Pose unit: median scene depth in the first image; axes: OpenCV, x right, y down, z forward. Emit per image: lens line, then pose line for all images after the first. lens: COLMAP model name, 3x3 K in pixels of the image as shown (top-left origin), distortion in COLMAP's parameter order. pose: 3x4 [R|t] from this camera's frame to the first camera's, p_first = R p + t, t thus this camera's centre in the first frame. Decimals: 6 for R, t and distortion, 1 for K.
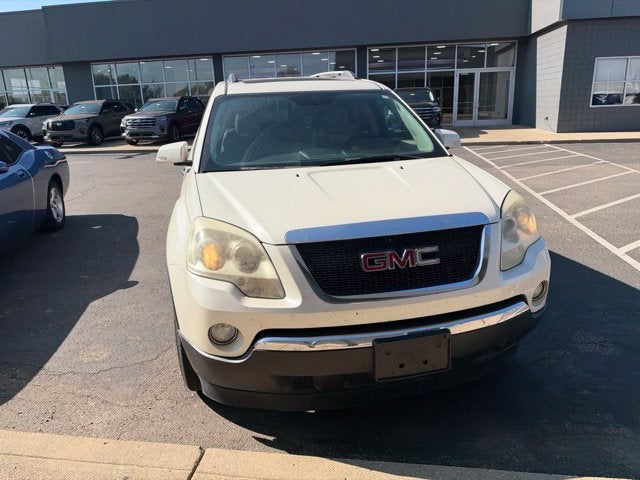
lens RADIAL K [[468.8, 0, 319.0], [0, 468.8, 236.3], [0, 0, 1]] dist [0.009738, -0.027397]
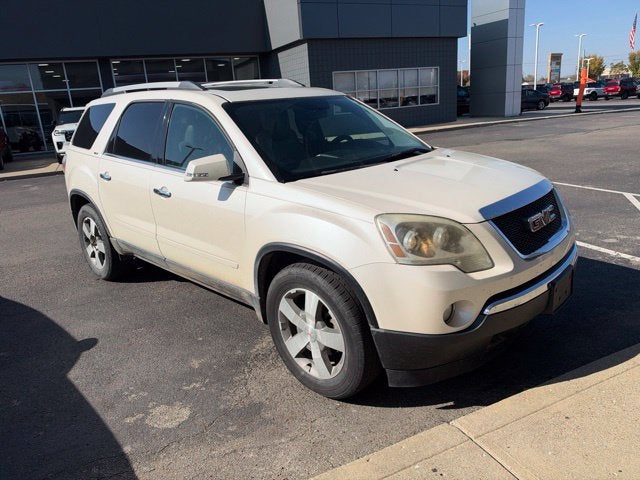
lens RADIAL K [[468.8, 0, 317.5], [0, 468.8, 244.0], [0, 0, 1]] dist [0.009738, -0.027397]
pose [[0.833867, -0.181672, 0.521211, -0.651748], [0.188357, 0.981258, 0.040680, -0.032846], [-0.518832, 0.064252, 0.852458, 0.143869]]
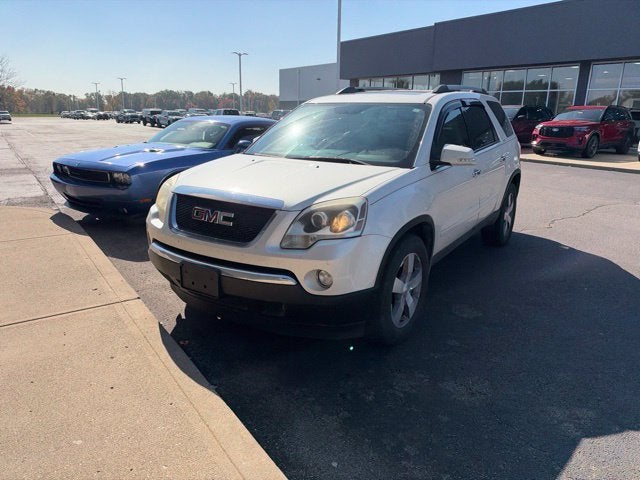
lens RADIAL K [[468.8, 0, 319.4], [0, 468.8, 240.0], [0, 0, 1]] dist [0.009738, -0.027397]
pose [[0.684783, 0.237996, -0.688789, 0.925272], [-0.241358, 0.965893, 0.093789, -0.063793], [0.687618, 0.102019, 0.718870, 0.106833]]
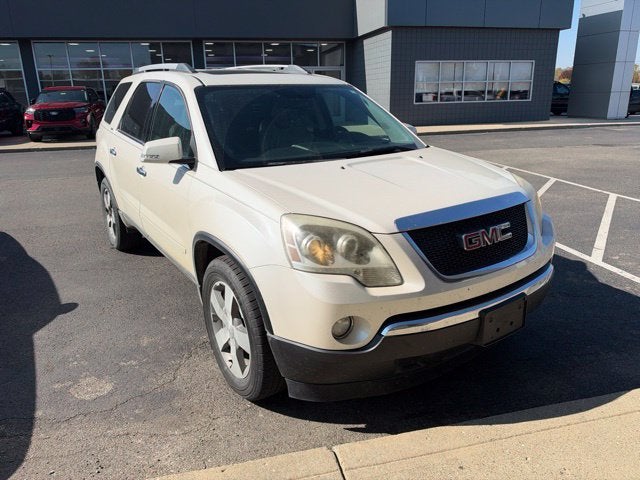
lens RADIAL K [[468.8, 0, 318.0], [0, 468.8, 239.4], [0, 0, 1]] dist [0.009738, -0.027397]
pose [[0.929135, -0.093493, 0.357726, -0.386284], [0.088374, 0.995615, 0.030673, -0.009296], [-0.359025, 0.003114, 0.933323, 0.061031]]
